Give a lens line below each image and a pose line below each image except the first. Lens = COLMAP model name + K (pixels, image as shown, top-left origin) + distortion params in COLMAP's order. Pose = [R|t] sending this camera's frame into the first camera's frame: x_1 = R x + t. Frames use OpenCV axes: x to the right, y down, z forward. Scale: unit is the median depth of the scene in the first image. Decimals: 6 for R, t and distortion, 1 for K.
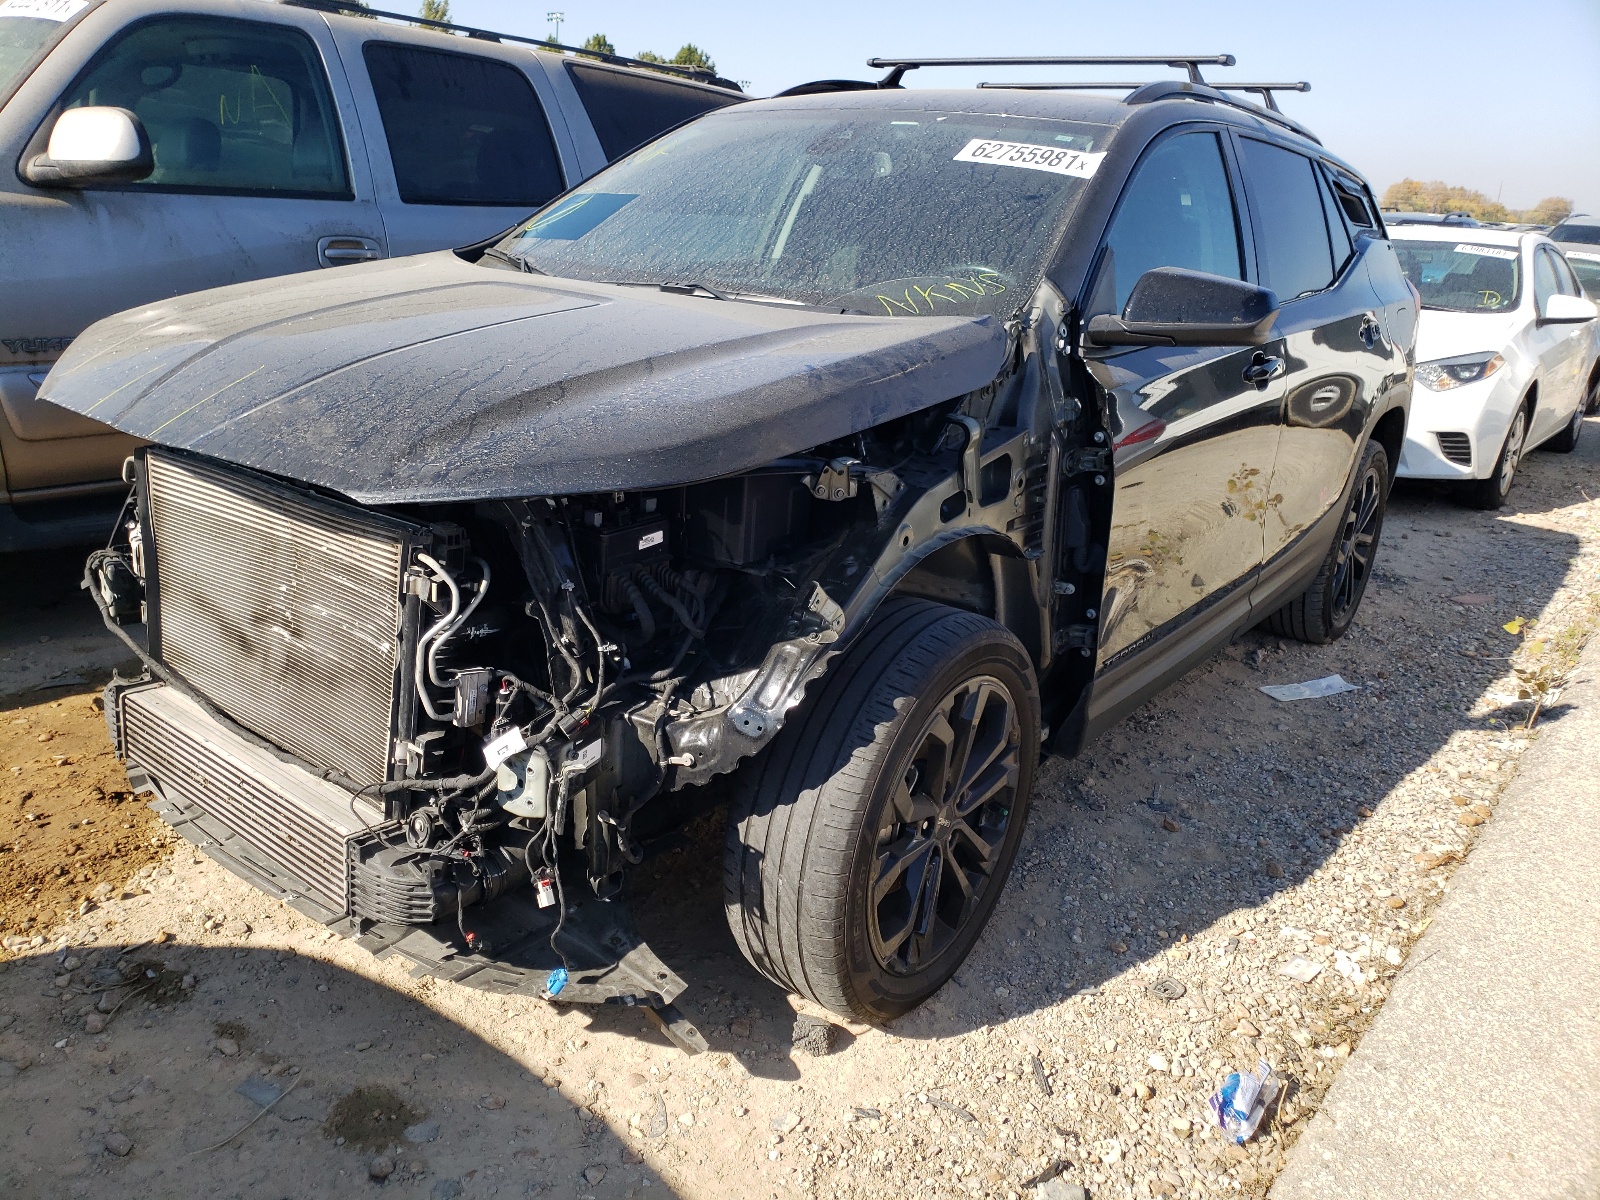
lens RADIAL K [[1211.2, 0, 802.5], [0, 1211.2, 593.1], [0, 0, 1]] dist [0.013086, 0.008946]
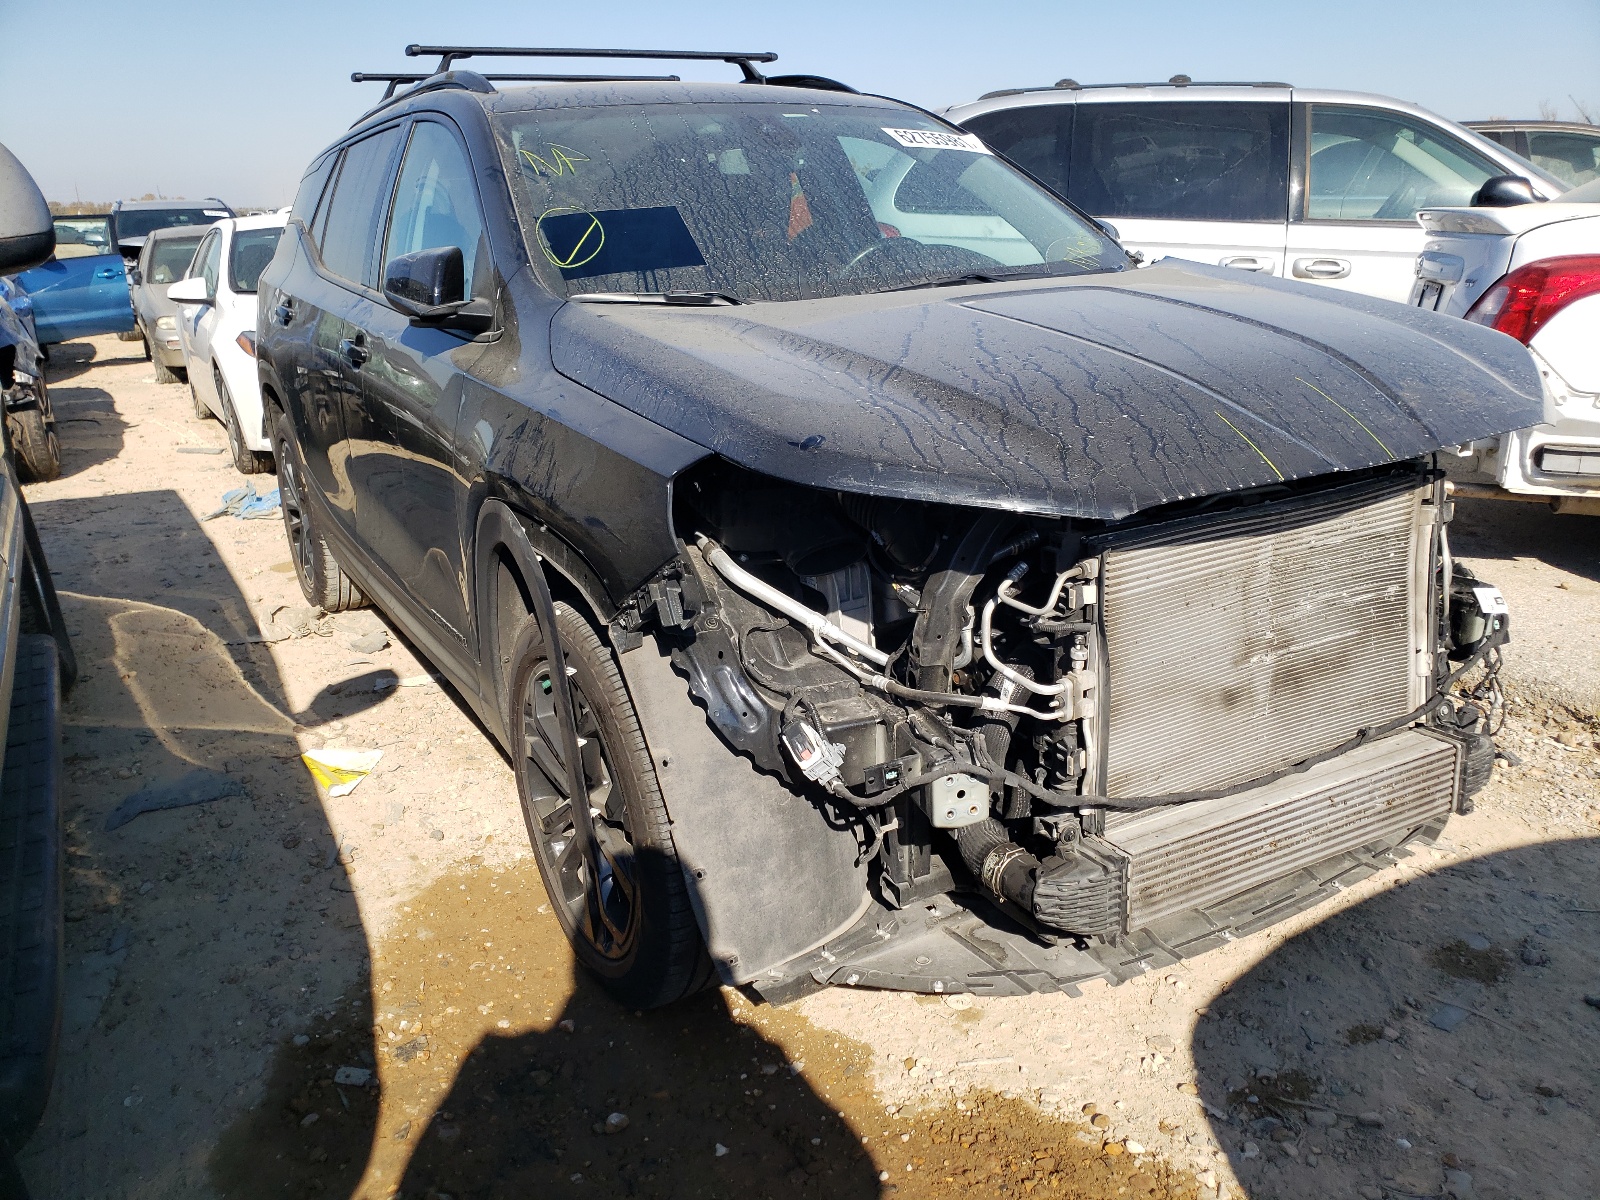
lens RADIAL K [[1211.2, 0, 802.1], [0, 1211.2, 607.4], [0, 0, 1]] dist [0.013086, 0.008946]
pose [[0.405880, -0.368415, 0.836380, -1.331090], [0.350450, 0.907935, 0.229867, -0.344179], [-0.844065, 0.199811, 0.497624, 0.799790]]
